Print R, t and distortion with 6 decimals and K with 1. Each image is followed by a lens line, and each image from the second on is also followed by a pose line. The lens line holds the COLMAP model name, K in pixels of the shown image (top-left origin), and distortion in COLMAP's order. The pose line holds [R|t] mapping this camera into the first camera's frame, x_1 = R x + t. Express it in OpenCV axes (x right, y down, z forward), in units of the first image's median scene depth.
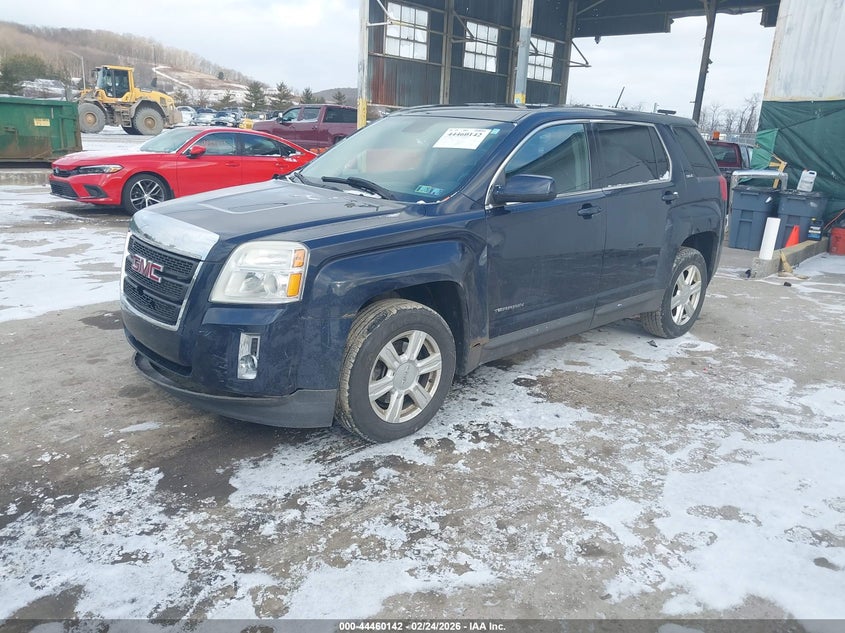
lens RADIAL K [[688.4, 0, 411.1], [0, 688.4, 315.5], [0, 0, 1]] dist [0.051871, -0.074184]
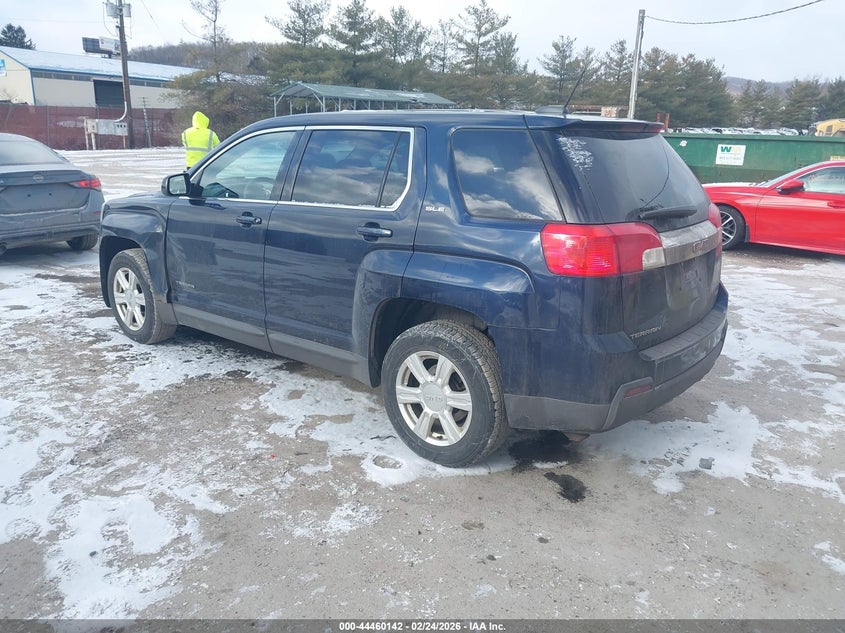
lens RADIAL K [[666.2, 0, 420.8], [0, 666.2, 335.1], [0, 0, 1]] dist [0.008403, 0.005324]
pose [[0.110249, 0.244361, -0.963396, 1.296638], [-0.276724, 0.938525, 0.206385, -0.274793], [0.954604, 0.243841, 0.171092, 1.191029]]
